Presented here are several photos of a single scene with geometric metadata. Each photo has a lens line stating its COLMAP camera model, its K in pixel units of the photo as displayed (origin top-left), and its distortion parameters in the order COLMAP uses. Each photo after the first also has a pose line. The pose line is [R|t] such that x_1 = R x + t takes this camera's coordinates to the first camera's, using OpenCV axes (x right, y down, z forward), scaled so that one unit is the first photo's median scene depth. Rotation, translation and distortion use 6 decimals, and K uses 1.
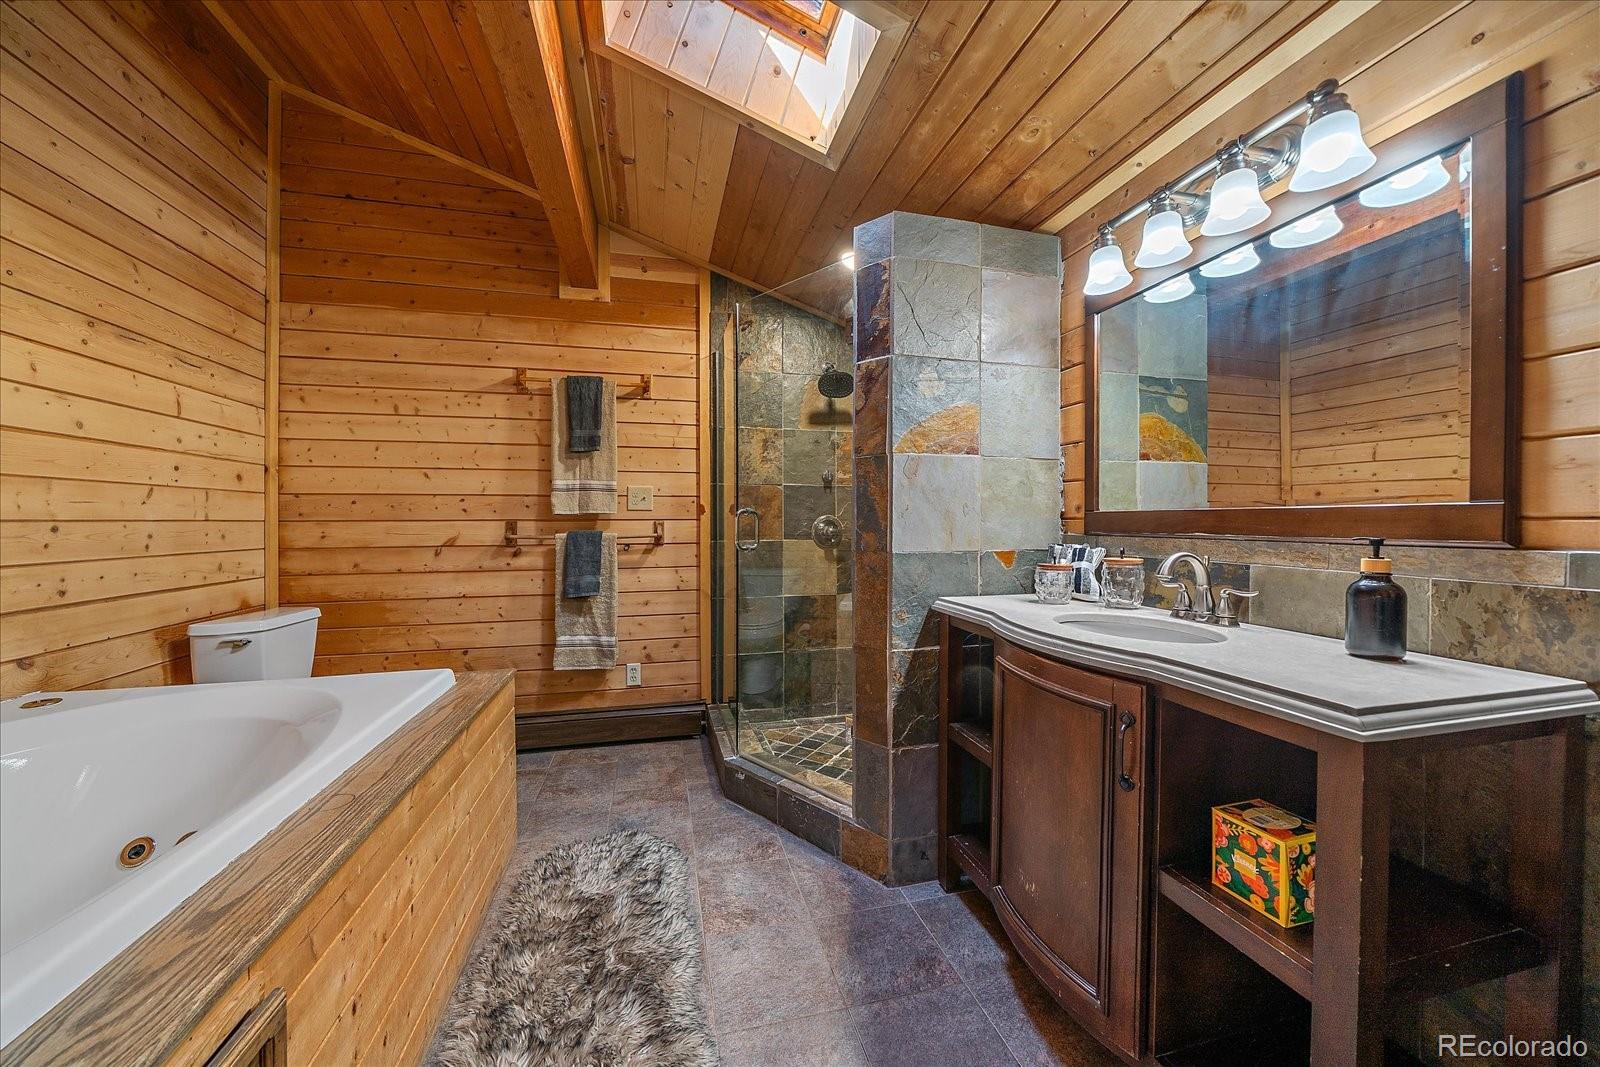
lens RADIAL K [[549.2, 0, 797.2], [0, 549.2, 527.4], [0, 0, 1]] dist [-0.006895, 0.000554]
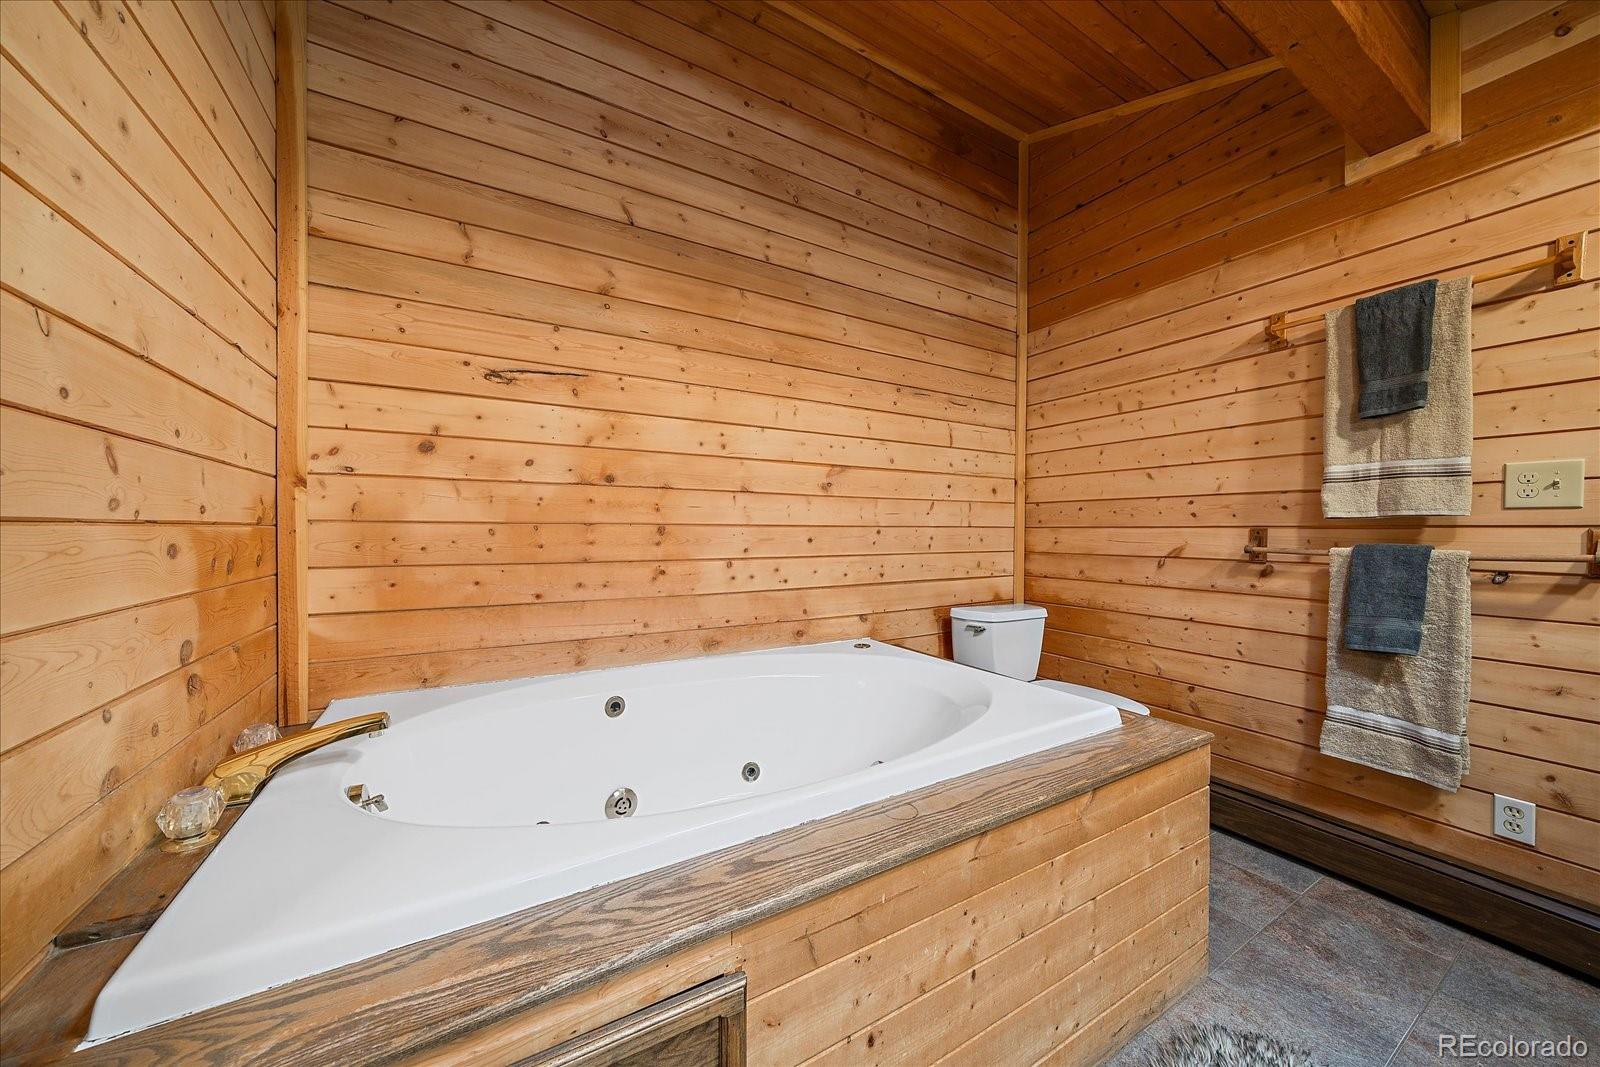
lens RADIAL K [[549.2, 0, 791.5], [0, 549.2, 533.0], [0, 0, 1]] dist [-0.006895, 0.000554]
pose [[0.267378, 0.011707, -0.963521, 0.019641], [-0.014952, 0.999856, 0.007999, -0.001655], [0.963476, 0.012268, 0.267515, 0.223589]]
